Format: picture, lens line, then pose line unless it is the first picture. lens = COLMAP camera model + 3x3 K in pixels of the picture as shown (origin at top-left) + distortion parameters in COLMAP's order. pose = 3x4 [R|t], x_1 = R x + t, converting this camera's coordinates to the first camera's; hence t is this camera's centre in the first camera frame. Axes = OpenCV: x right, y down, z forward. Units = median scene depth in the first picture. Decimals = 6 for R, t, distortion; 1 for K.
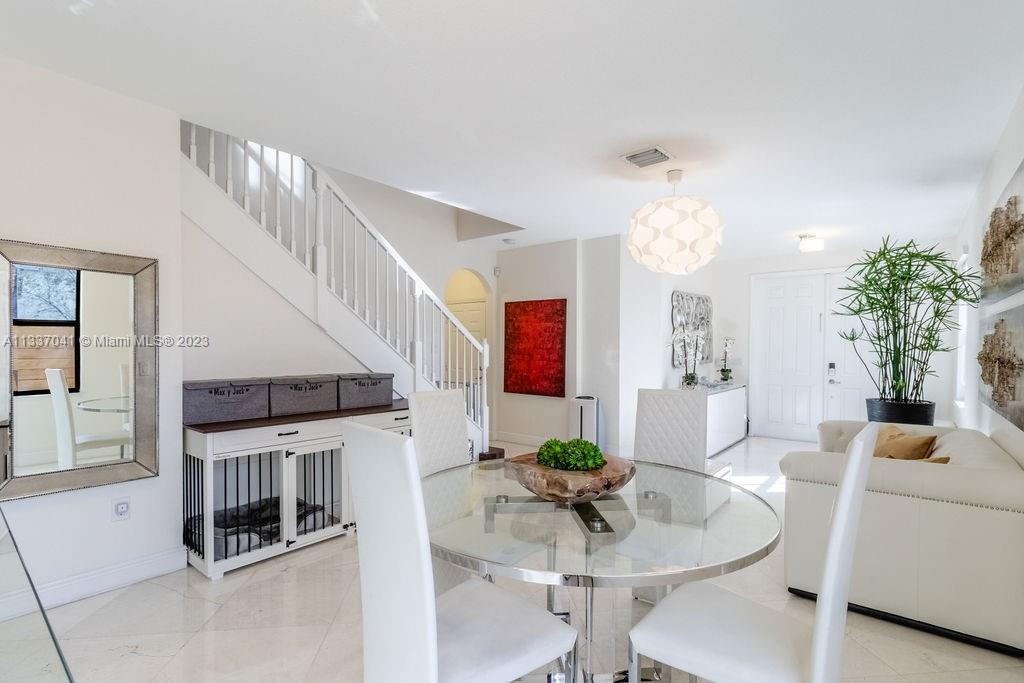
lens RADIAL K [[477.1, 0, 511.4], [0, 477.1, 349.9], [0, 0, 1]] dist [-0.000178, -0.000066]
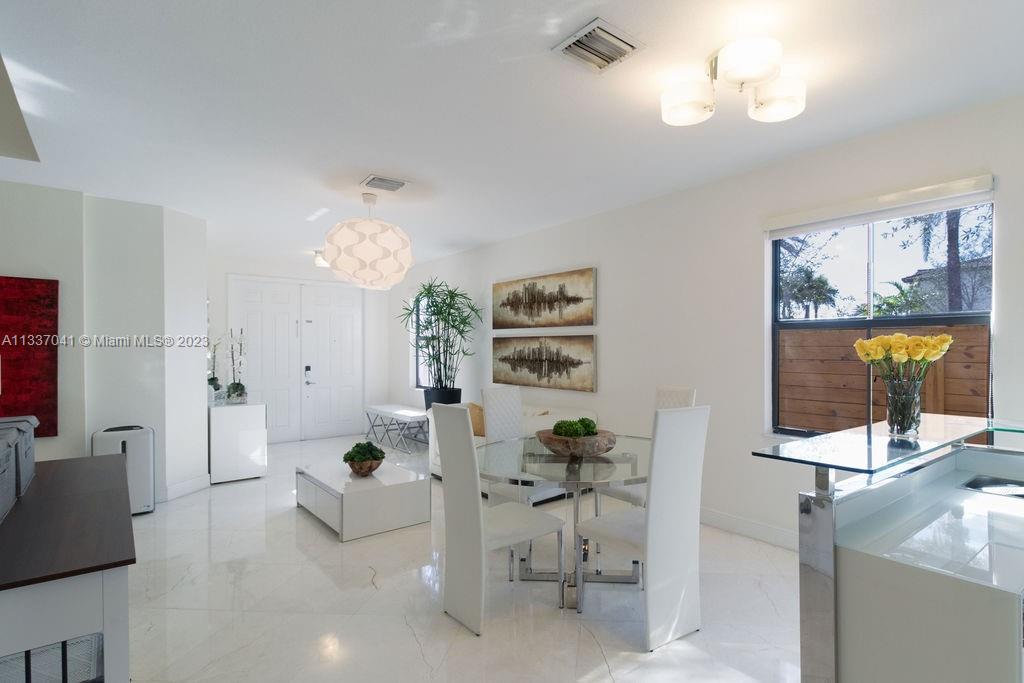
lens RADIAL K [[524.2, 0, 572.3], [0, 524.2, 347.0], [0, 0, 1]] dist [0.001262, -0.000061]
pose [[0.162728, -0.002255, 0.986668, -0.488134], [0.007687, 0.999970, 0.001018, -0.014642], [-0.986641, 0.007418, 0.162740, 0.222566]]
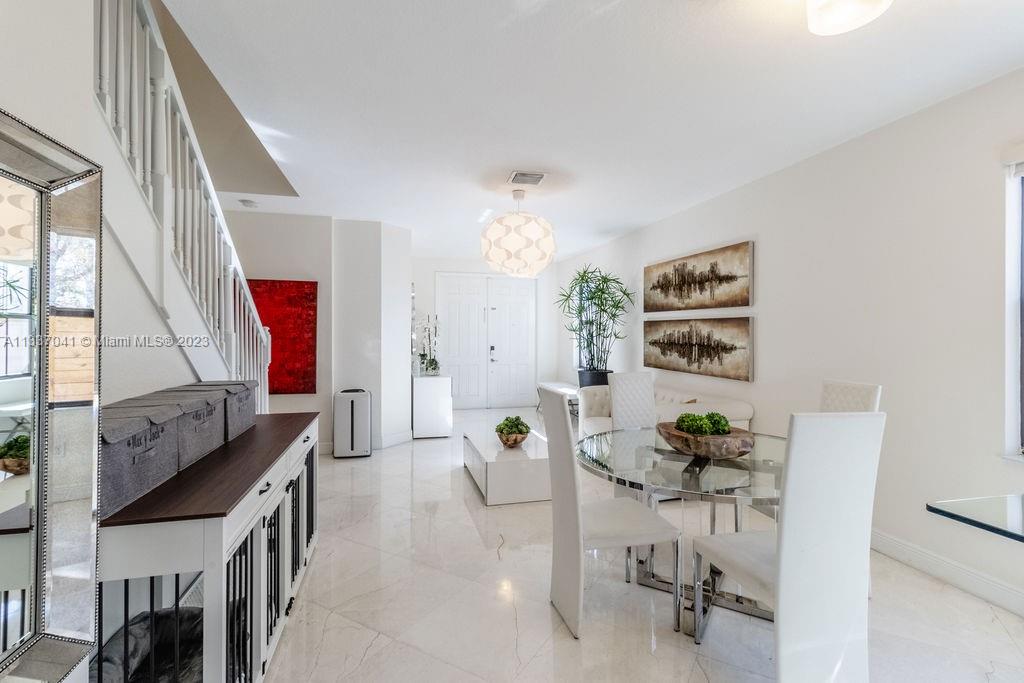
lens RADIAL K [[477.4, 0, 513.1], [0, 477.4, 330.9], [0, 0, 1]] dist [0.000439, -0.000186]
pose [[0.597572, -0.001307, 0.801814, -0.398885], [0.004698, 0.999987, -0.001871, -0.013393], [-0.801802, 0.004885, 0.597570, 0.189172]]
